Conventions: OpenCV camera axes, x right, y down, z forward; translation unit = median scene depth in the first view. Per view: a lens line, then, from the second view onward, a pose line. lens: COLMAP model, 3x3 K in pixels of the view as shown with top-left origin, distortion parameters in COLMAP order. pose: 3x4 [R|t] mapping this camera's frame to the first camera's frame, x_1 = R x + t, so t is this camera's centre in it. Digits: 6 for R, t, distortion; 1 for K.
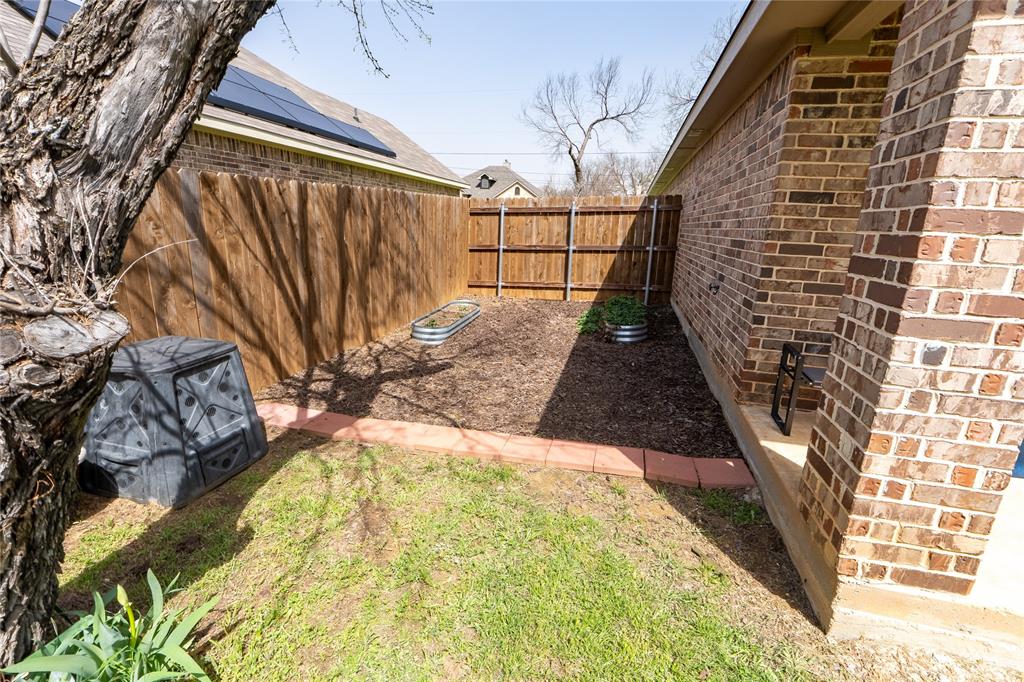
lens RADIAL K [[430.1, 0, 509.8], [0, 430.1, 337.9], [0, 0, 1]] dist [-0.002858, -0.000867]
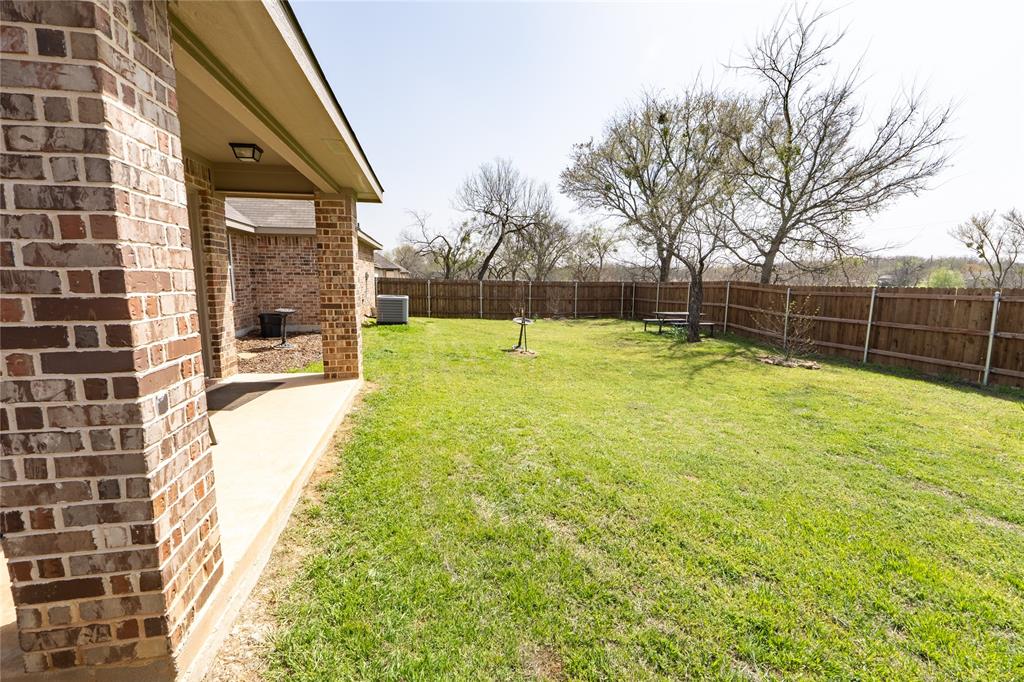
lens RADIAL K [[430.1, 0, 509.8], [0, 430.1, 337.9], [0, 0, 1]] dist [-0.002858, -0.000867]
pose [[-0.427601, -0.166579, 0.888487, -0.293710], [0.204781, 0.939472, 0.274693, -0.227978], [-0.880467, 0.299404, -0.367607, 0.579382]]
